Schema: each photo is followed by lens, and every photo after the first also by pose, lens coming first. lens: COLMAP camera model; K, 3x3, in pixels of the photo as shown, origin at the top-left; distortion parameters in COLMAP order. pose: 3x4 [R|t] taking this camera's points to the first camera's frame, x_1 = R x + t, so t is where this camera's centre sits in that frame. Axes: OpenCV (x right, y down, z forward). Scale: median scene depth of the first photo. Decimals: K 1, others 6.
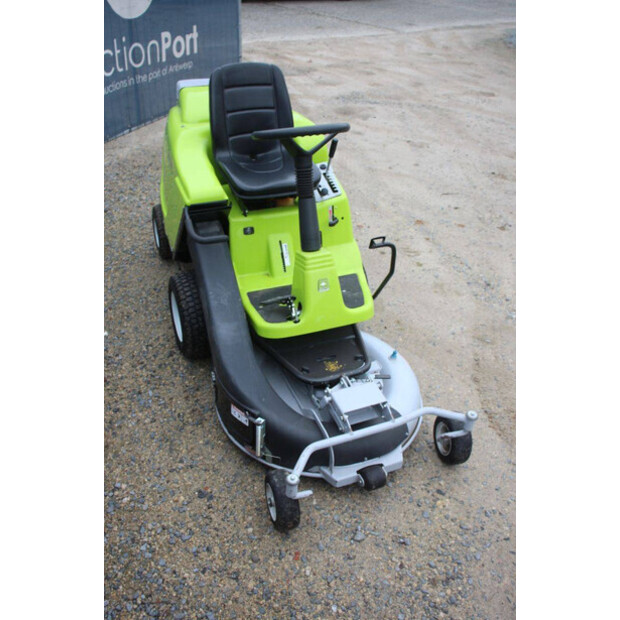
lens RADIAL K [[588.4, 0, 310.0], [0, 588.4, 310.0], [0, 0, 1]] dist [-0.121911, 0.161386]
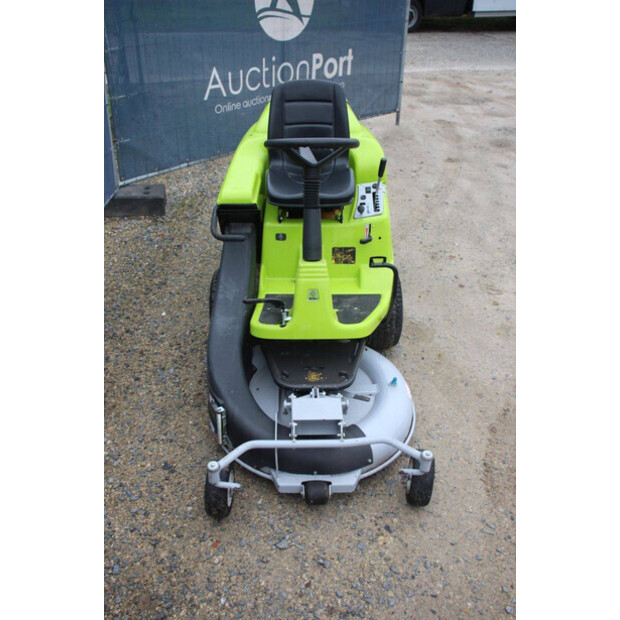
lens RADIAL K [[591.0, 0, 310.0], [0, 591.0, 310.0], [0, 0, 1]] dist [-0.130595, 0.182232]
pose [[0.933774, 0.166439, -0.316802, 0.330989], [-0.180034, 0.983562, -0.013914, -0.001610], [0.309279, 0.070028, 0.948390, 0.031073]]
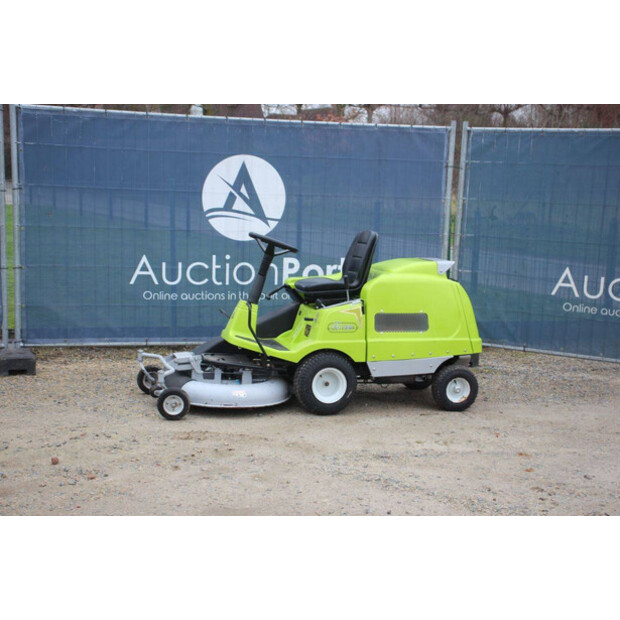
lens RADIAL K [[991.2, 0, 324.7], [0, 991.2, 310.4], [0, 0, 1]] dist [0.225984, 0.011154]
pose [[-0.101924, 0.073540, -0.992070, 2.940495], [-0.598260, 0.792236, 0.120192, -0.572193], [0.794793, 0.605767, -0.036752, 1.275558]]
